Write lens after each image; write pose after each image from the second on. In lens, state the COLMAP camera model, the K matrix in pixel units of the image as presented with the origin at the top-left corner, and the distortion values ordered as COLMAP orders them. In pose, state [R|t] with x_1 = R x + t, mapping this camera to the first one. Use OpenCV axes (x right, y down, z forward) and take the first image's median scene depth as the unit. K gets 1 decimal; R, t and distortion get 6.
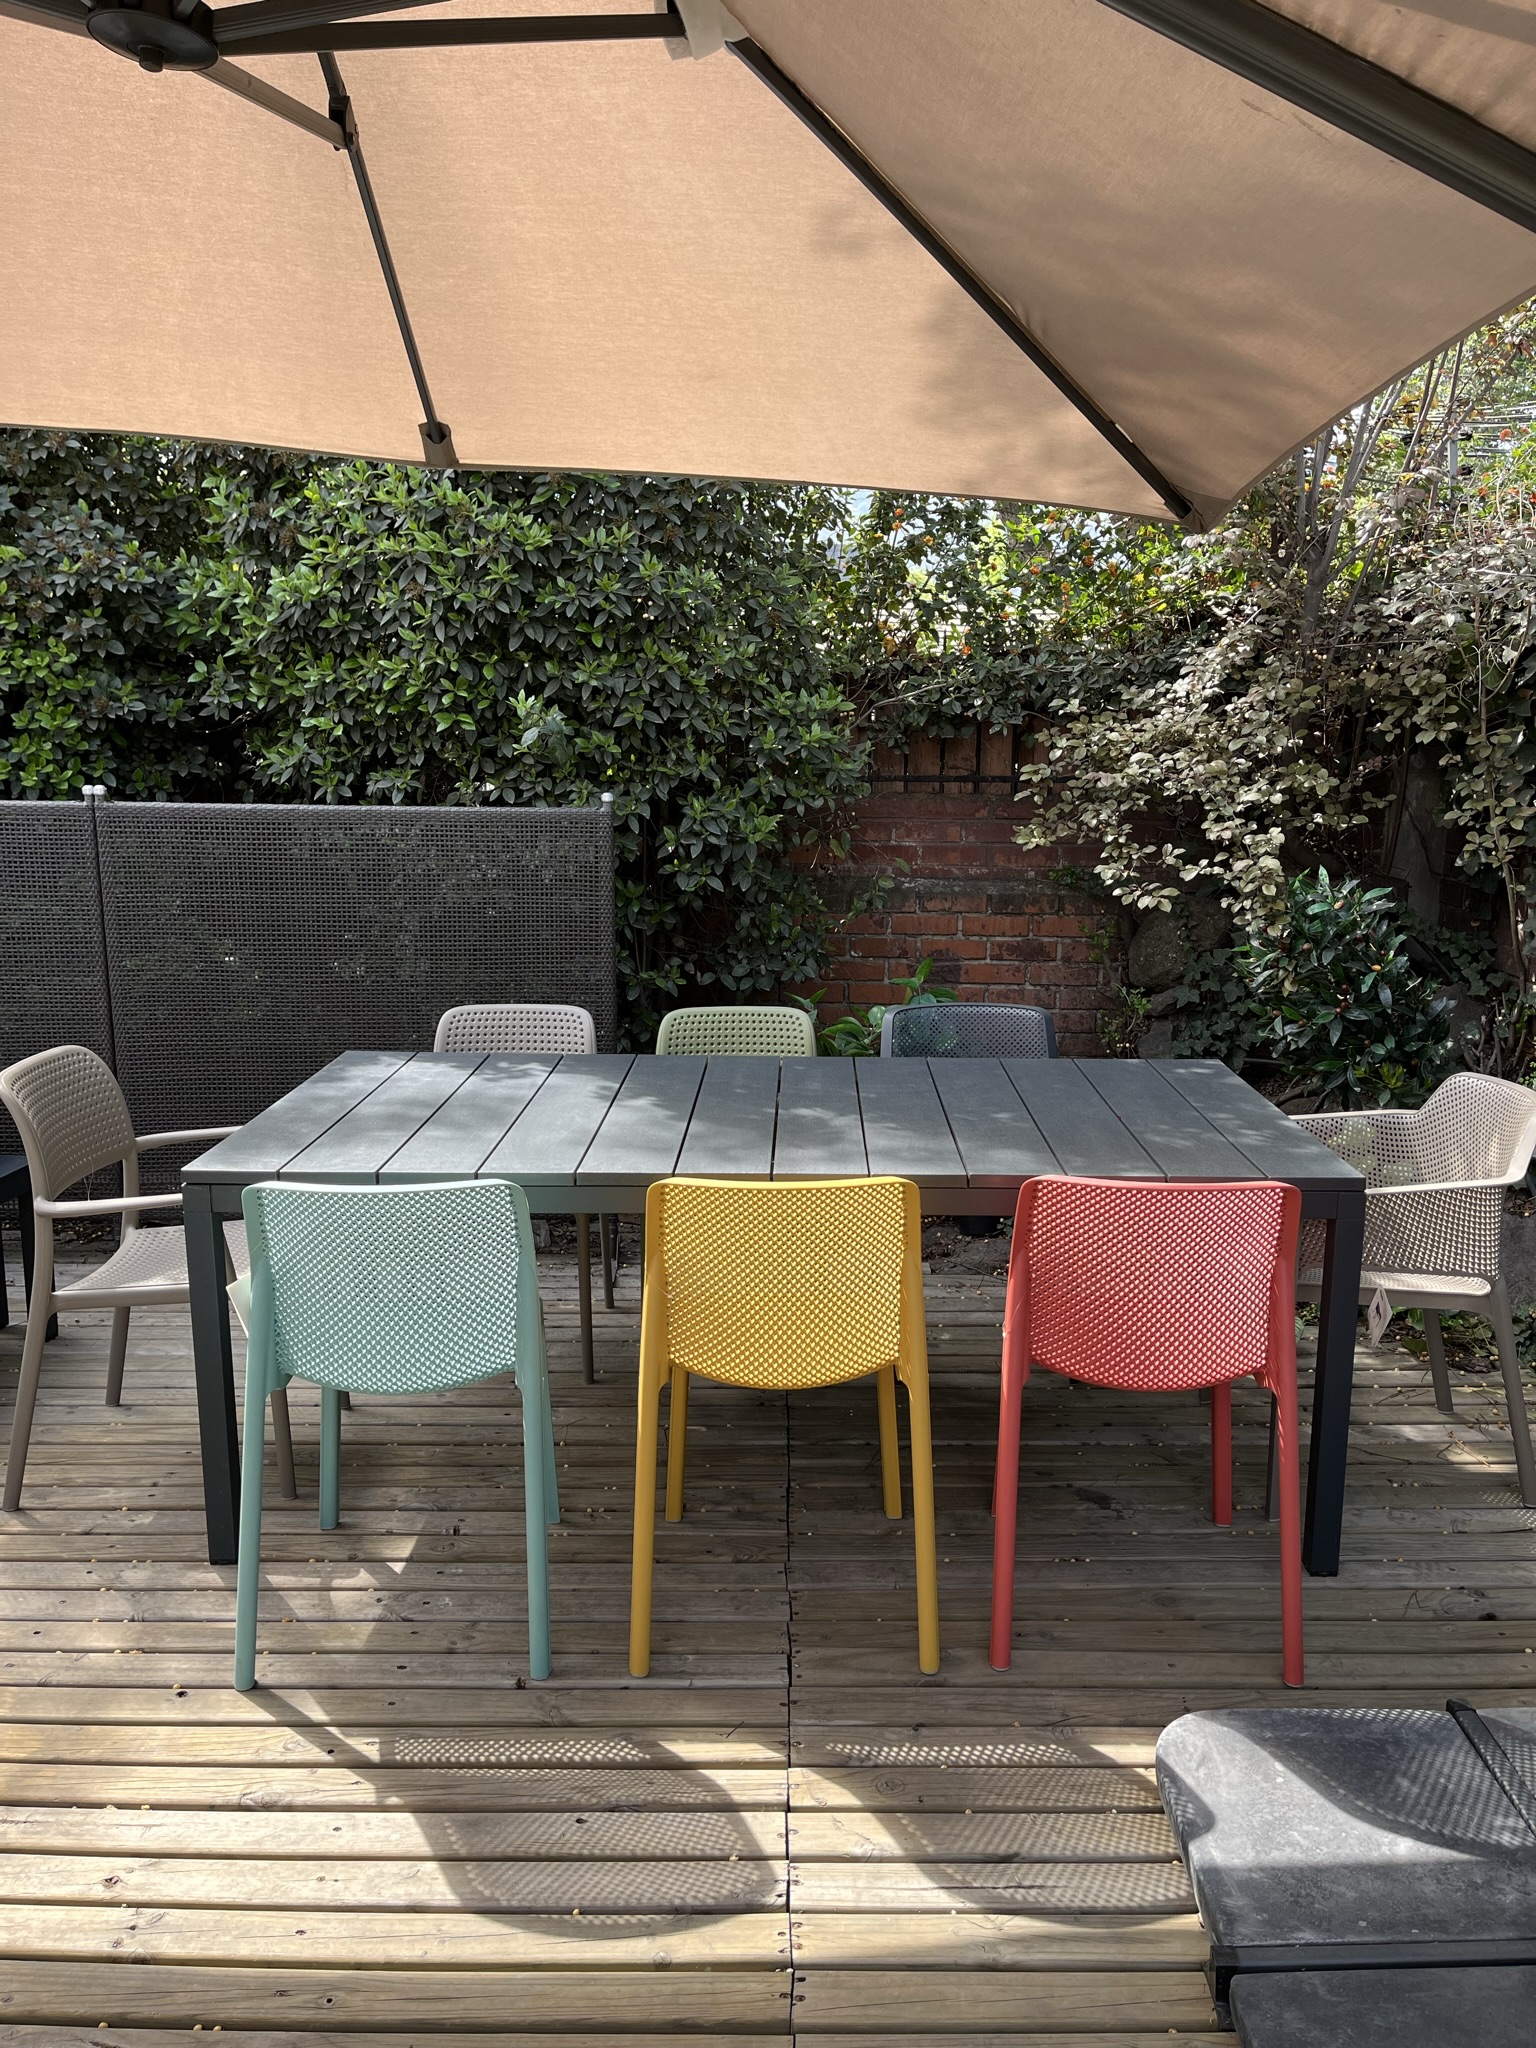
lens RADIAL K [[1579.3, 0, 722.9], [0, 1579.3, 1042.2], [0, 0, 1]] dist [0.038327, -0.002186]
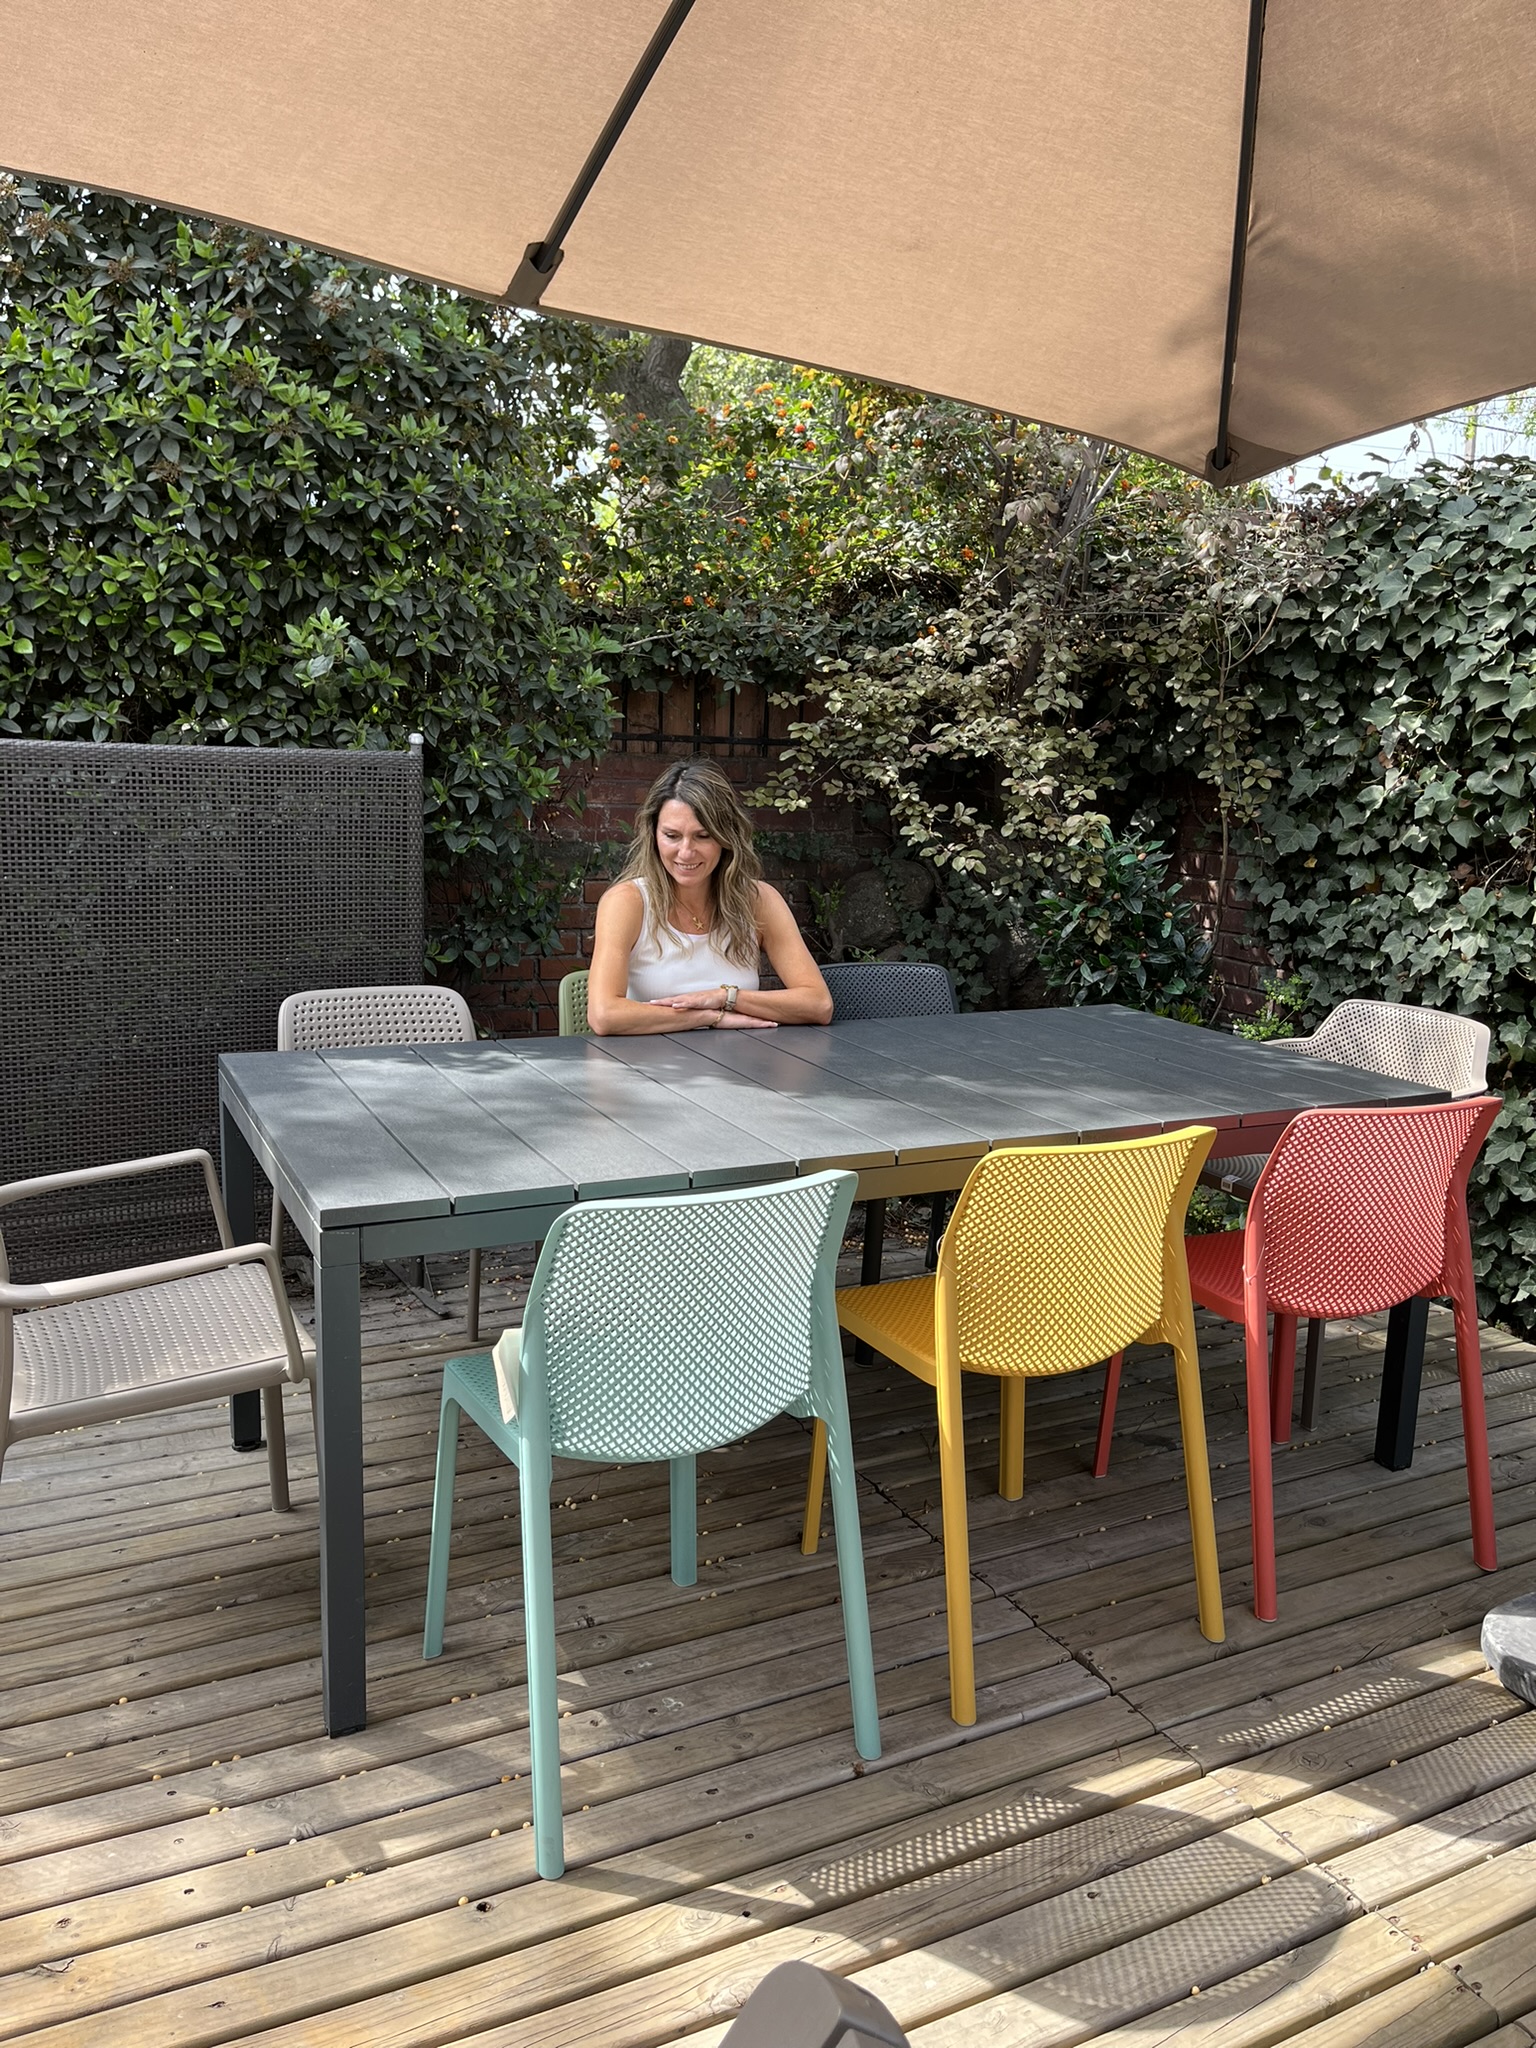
lens RADIAL K [[1614.2, 0, 768.0], [0, 1614.2, 1024.0], [0, 0, 1]] dist [0.006101, -0.009381]
pose [[0.879875, -0.057087, 0.471764, -0.348733], [0.060819, 0.998122, 0.007348, 0.002149], [-0.471297, 0.022227, 0.881694, 0.169979]]
